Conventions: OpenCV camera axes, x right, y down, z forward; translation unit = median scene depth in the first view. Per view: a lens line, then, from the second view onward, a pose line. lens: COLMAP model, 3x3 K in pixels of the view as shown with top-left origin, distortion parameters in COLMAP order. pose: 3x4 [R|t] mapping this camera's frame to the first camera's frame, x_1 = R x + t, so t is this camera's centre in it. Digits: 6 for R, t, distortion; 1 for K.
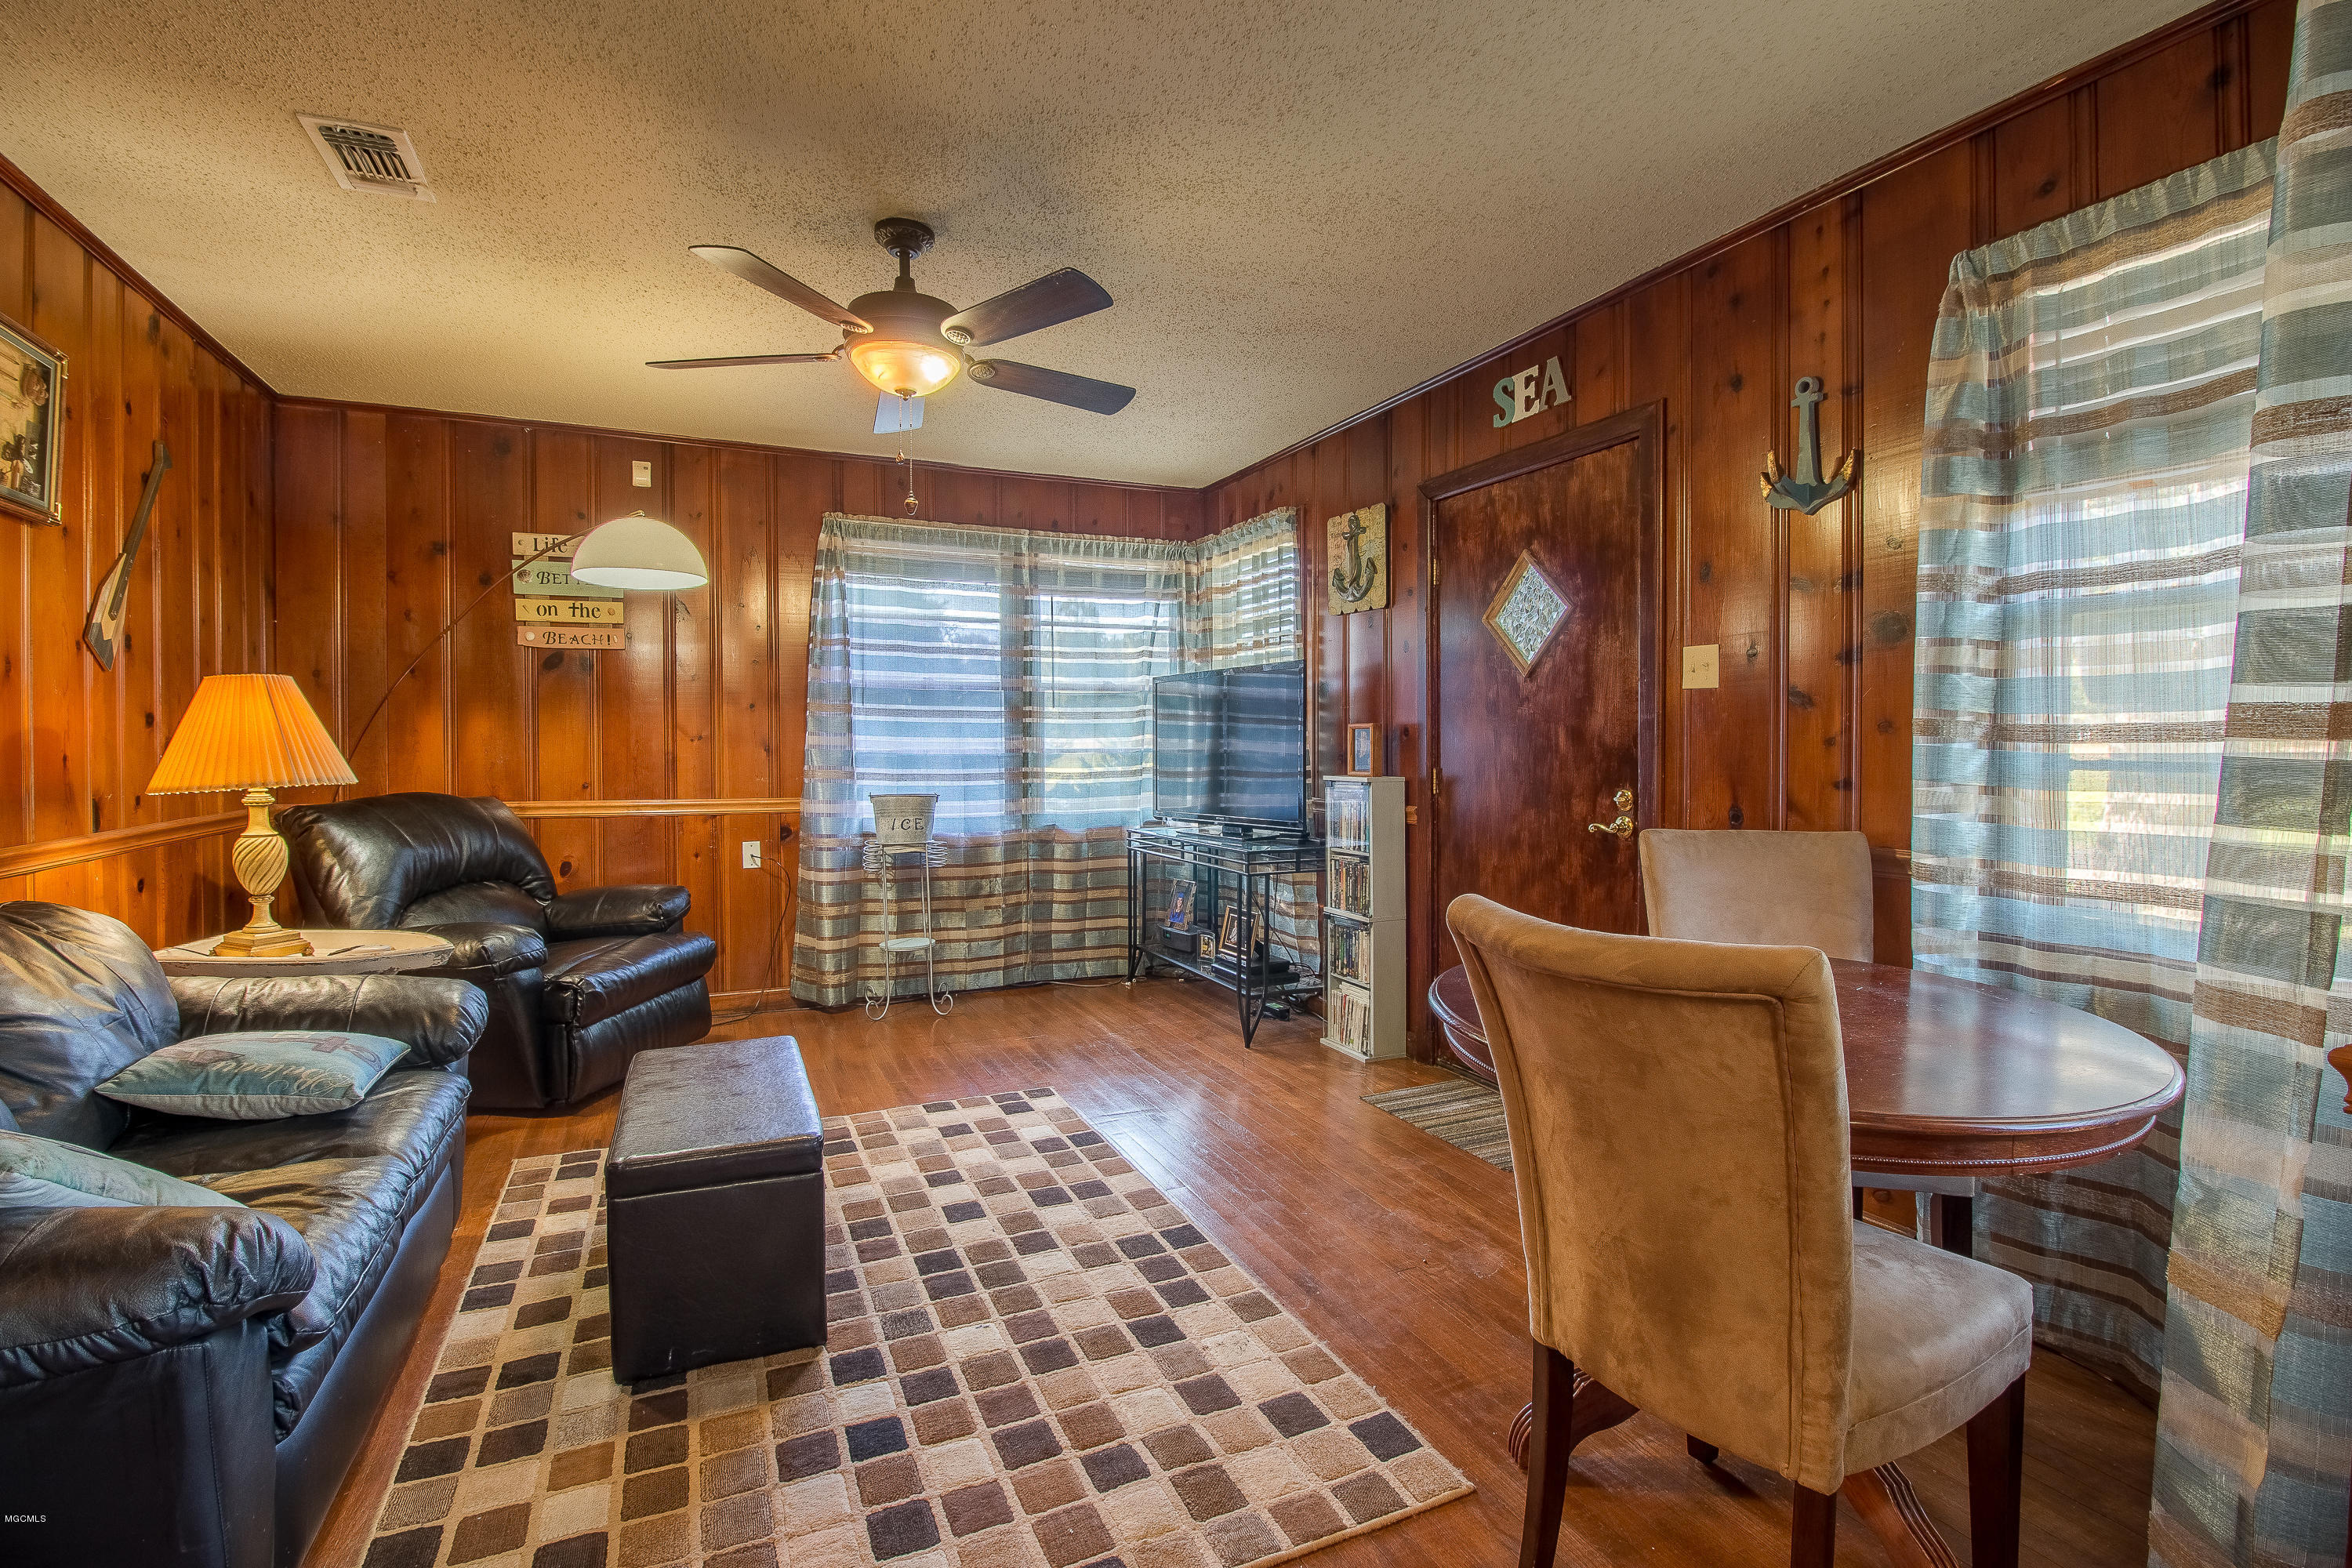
lens RADIAL K [[1093.9, 0, 1168.5], [0, 1093.9, 761.9], [0, 0, 1]] dist [-0.000526, -0.014335]
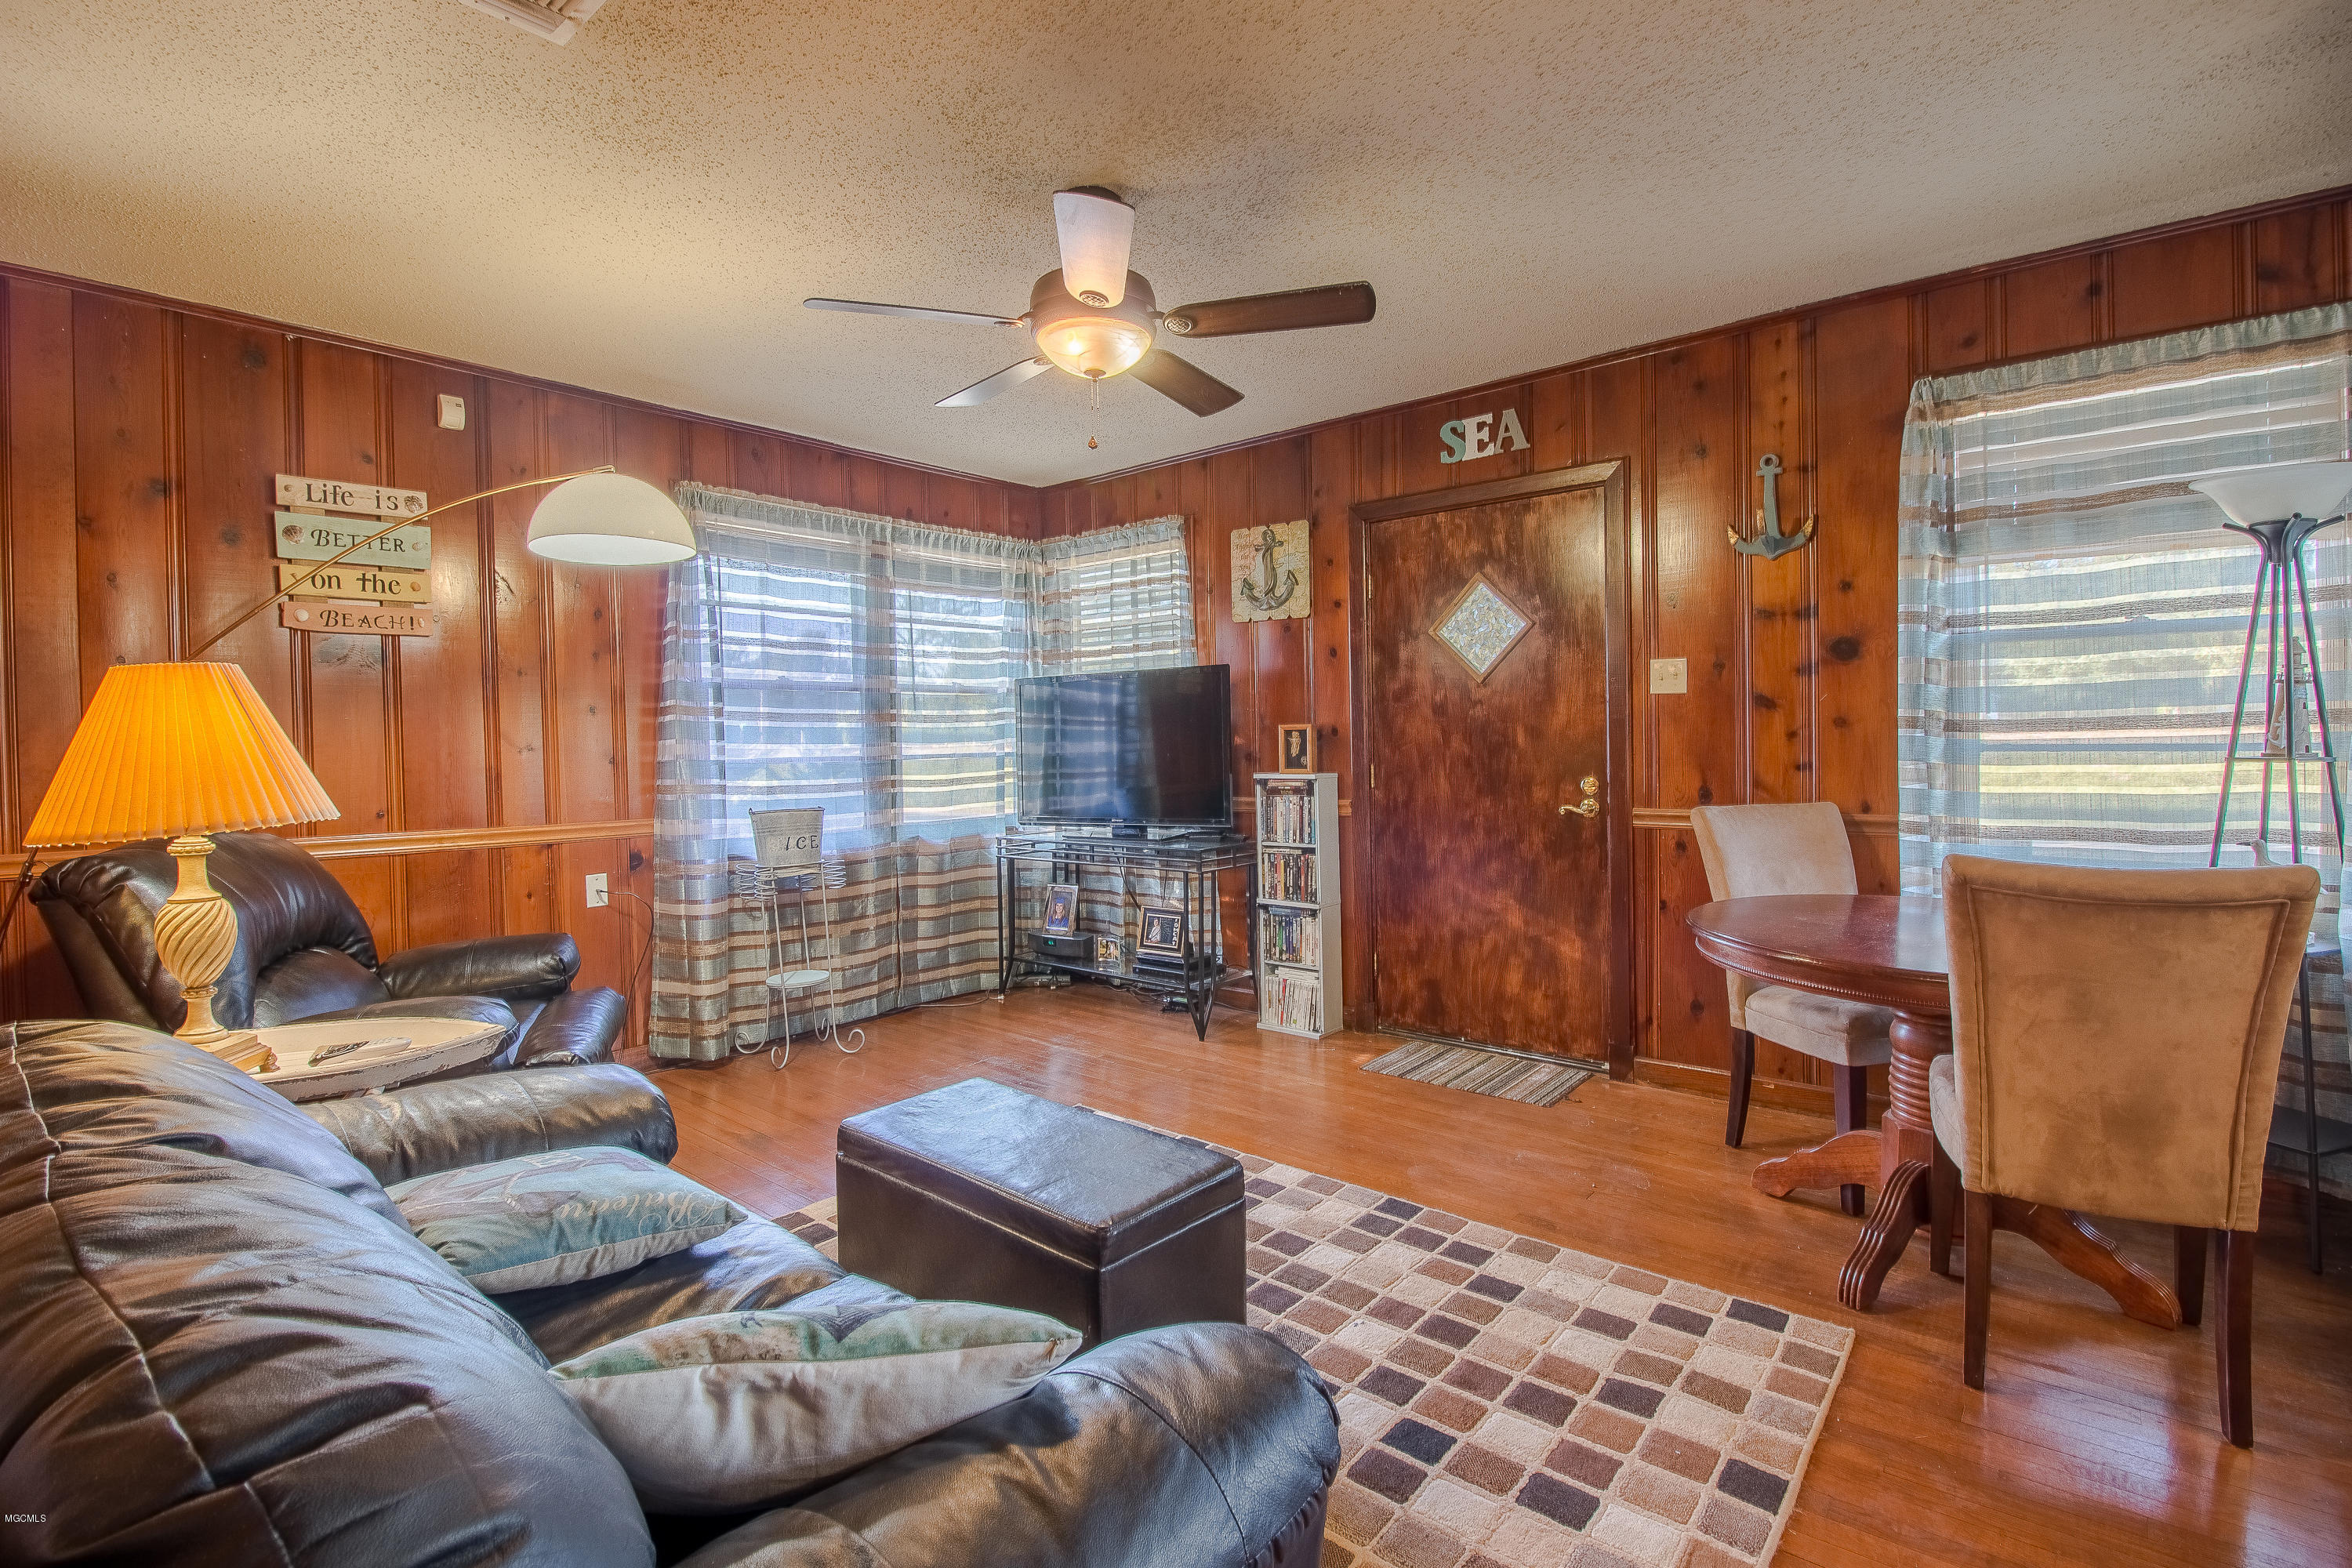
lens RADIAL K [[1093.9, 0, 1168.5], [0, 1093.9, 761.9], [0, 0, 1]] dist [-0.000526, -0.014335]
pose [[0.903202, -0.021863, 0.428658, -0.383421], [0.023187, 0.999729, 0.002135, -0.003417], [-0.428589, 0.008011, 0.903464, 0.082730]]
